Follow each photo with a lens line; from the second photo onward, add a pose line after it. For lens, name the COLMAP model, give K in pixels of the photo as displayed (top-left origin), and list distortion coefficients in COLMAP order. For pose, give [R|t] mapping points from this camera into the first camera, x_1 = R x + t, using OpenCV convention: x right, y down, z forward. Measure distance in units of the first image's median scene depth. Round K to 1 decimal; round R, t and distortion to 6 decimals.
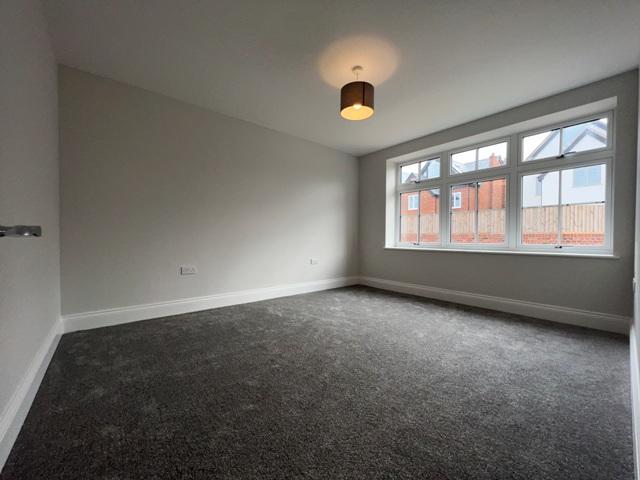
lens RADIAL K [[254.6, 0, 320.0], [0, 254.6, 240.0], [0, 0, 1]] dist [0.001105, 0.000165]
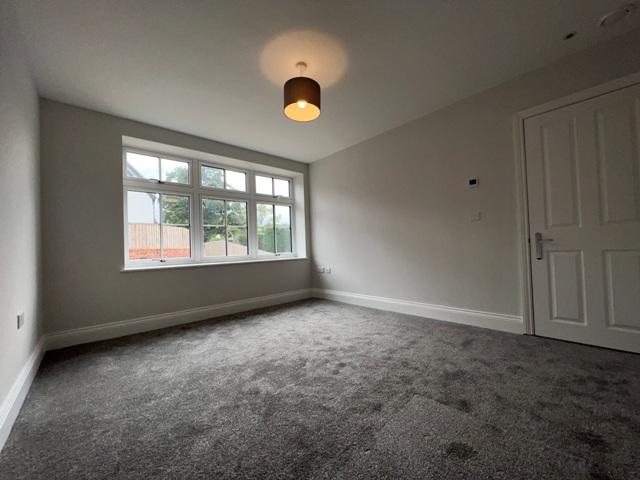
lens RADIAL K [[260.7, 0, 320.0], [0, 260.7, 240.0], [0, 0, 1]] dist [0.075364, 0.000016]
pose [[-0.006572, 0.028707, 0.999566, -0.661666], [0.044054, 0.998626, -0.028391, -0.006073], [-0.999008, 0.043848, -0.007827, 0.778171]]
